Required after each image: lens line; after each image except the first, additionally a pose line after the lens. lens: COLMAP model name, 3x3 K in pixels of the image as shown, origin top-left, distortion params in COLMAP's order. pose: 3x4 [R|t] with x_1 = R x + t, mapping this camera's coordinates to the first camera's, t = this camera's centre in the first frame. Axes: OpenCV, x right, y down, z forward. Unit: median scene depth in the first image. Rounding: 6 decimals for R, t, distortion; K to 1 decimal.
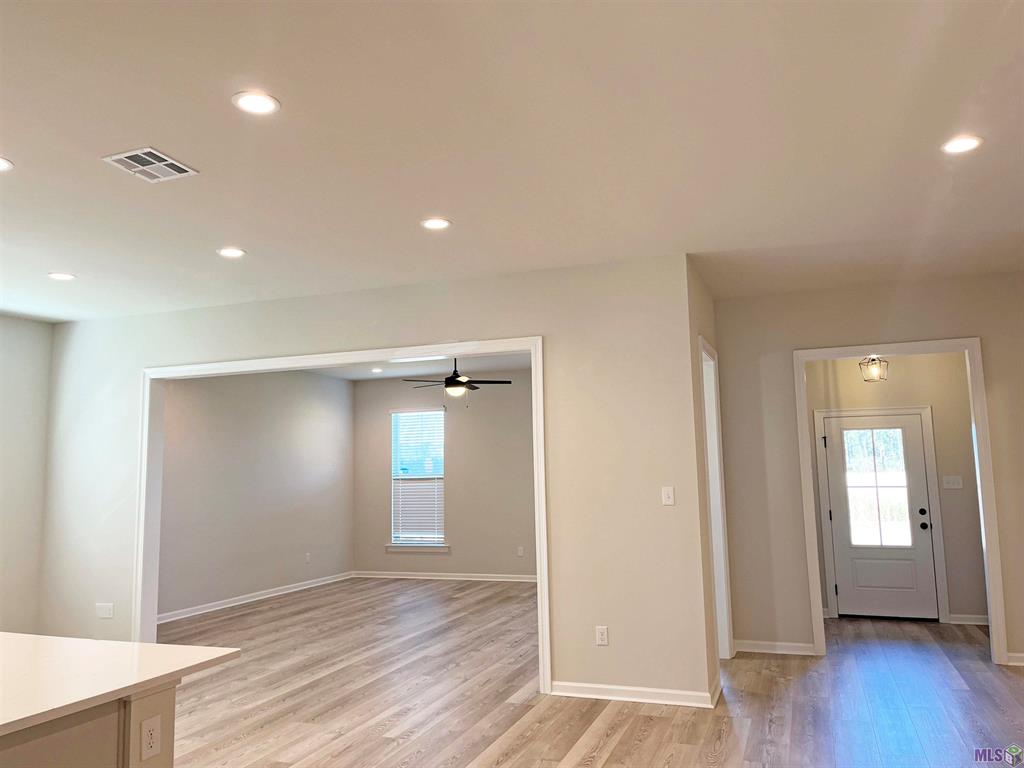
lens RADIAL K [[742.9, 0, 517.3], [0, 742.9, 379.1], [0, 0, 1]] dist [0.064460, -0.103111]
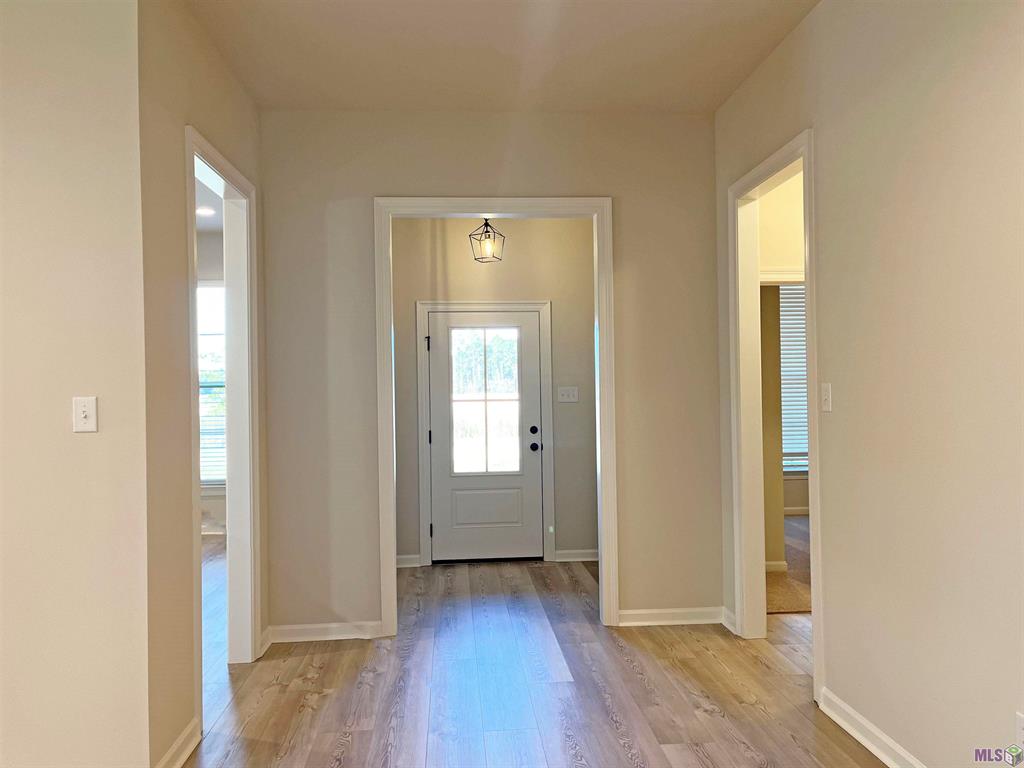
lens RADIAL K [[770.7, 0, 515.0], [0, 770.7, 380.6], [0, 0, 1]] dist [0.071977, -0.100395]
pose [[0.899407, 0.008691, 0.437026, 0.177836], [-0.056306, 0.993776, 0.096115, 0.050263], [-0.433471, -0.111053, 0.894299, 0.303338]]
